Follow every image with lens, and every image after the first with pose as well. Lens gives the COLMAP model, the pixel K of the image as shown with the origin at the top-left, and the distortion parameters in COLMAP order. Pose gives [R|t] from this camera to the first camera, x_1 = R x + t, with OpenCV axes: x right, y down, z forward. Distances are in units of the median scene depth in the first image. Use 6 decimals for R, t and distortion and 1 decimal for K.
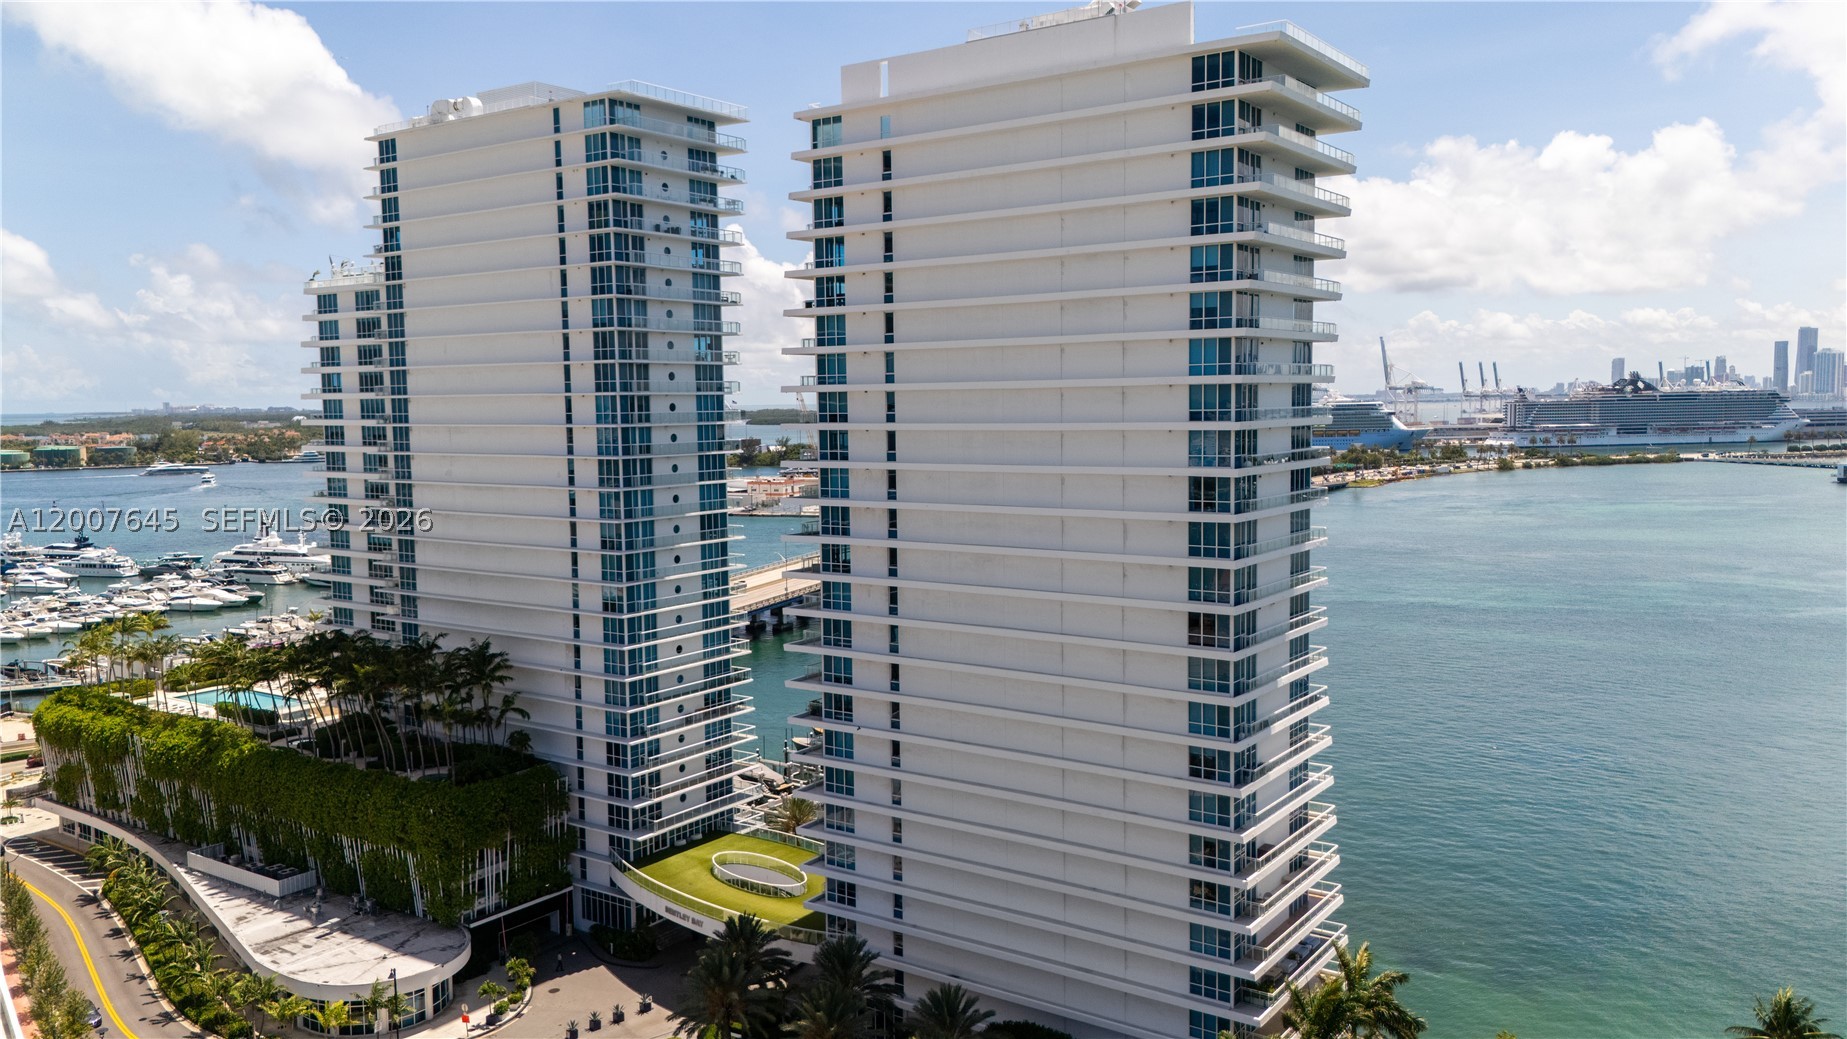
lens RADIAL K [[1362.2, 0, 956.8], [0, 1362.2, 509.1], [0, 0, 1]] dist [0.040605, -0.090927]
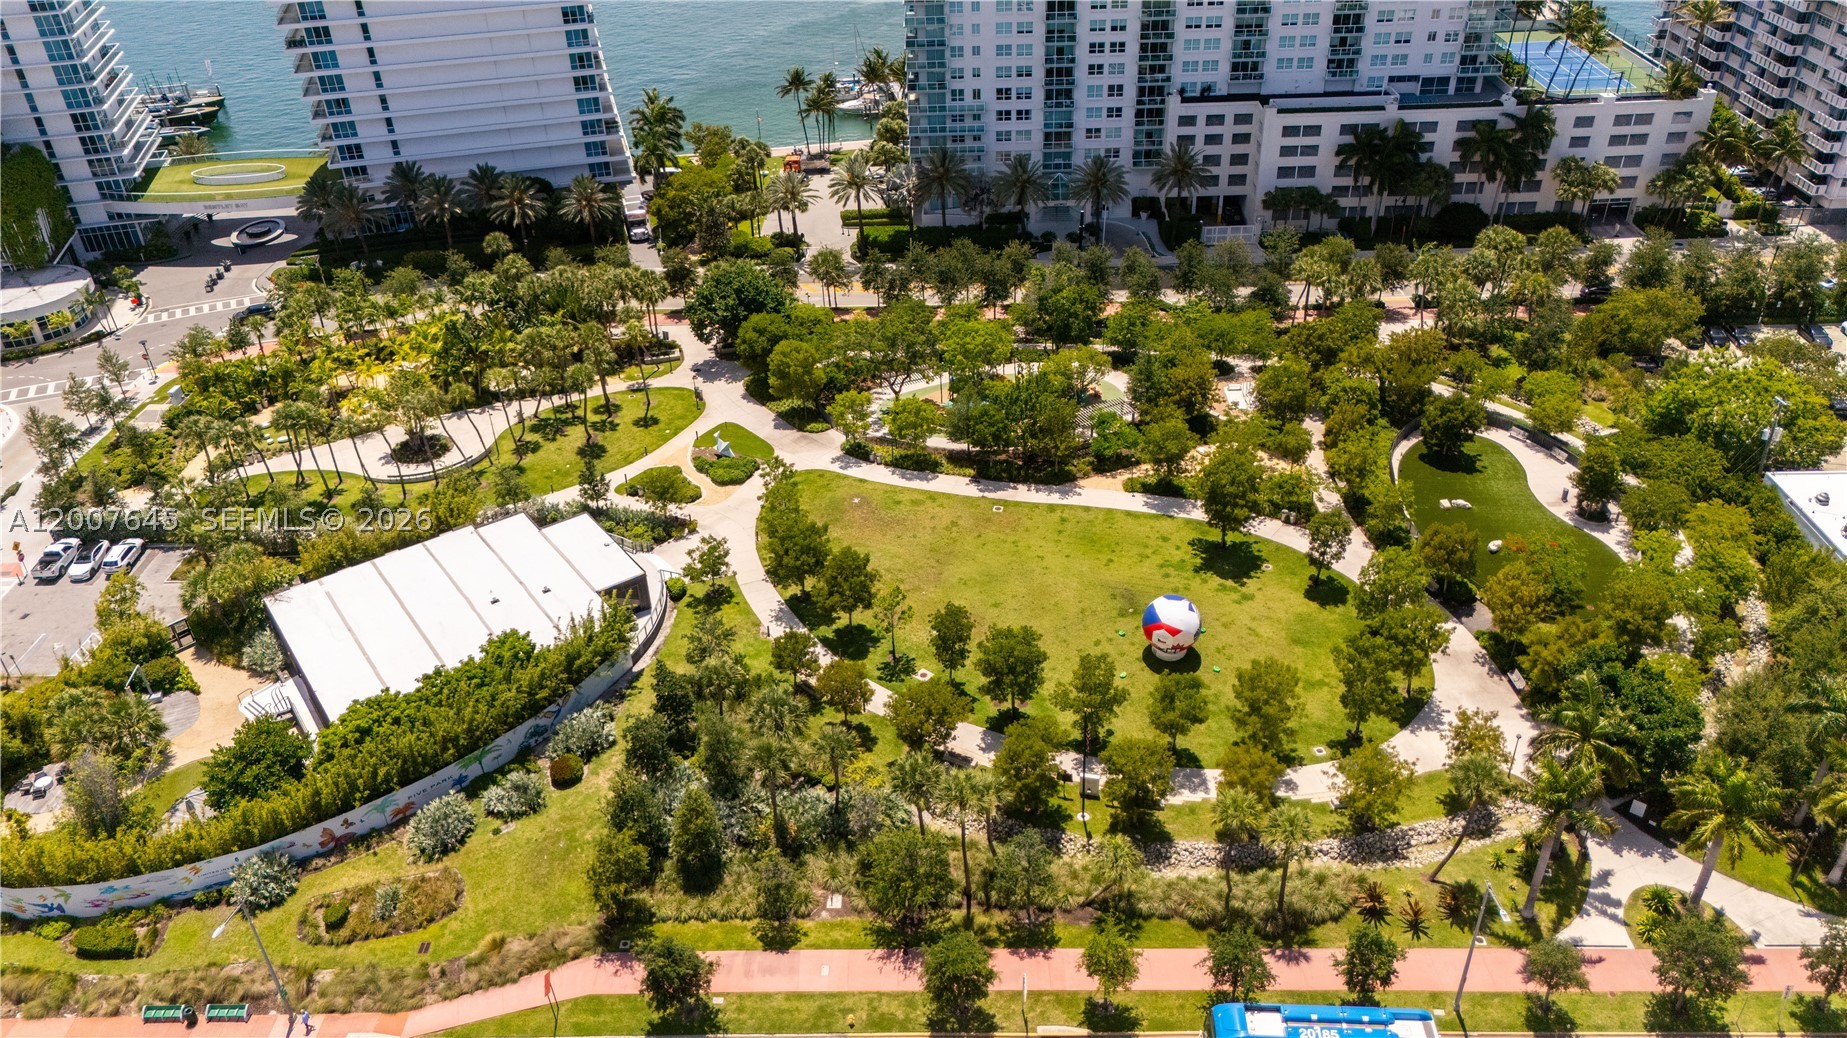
lens RADIAL K [[1374.5, 0, 920.7], [0, 1374.5, 519.2], [0, 0, 1]] dist [0.028730, -0.003913]
pose [[0.648163, -0.421190, 0.634416, -0.768278], [0.081746, 0.866783, 0.491941, -0.089595], [-0.757101, -0.266997, 0.596247, -0.560356]]
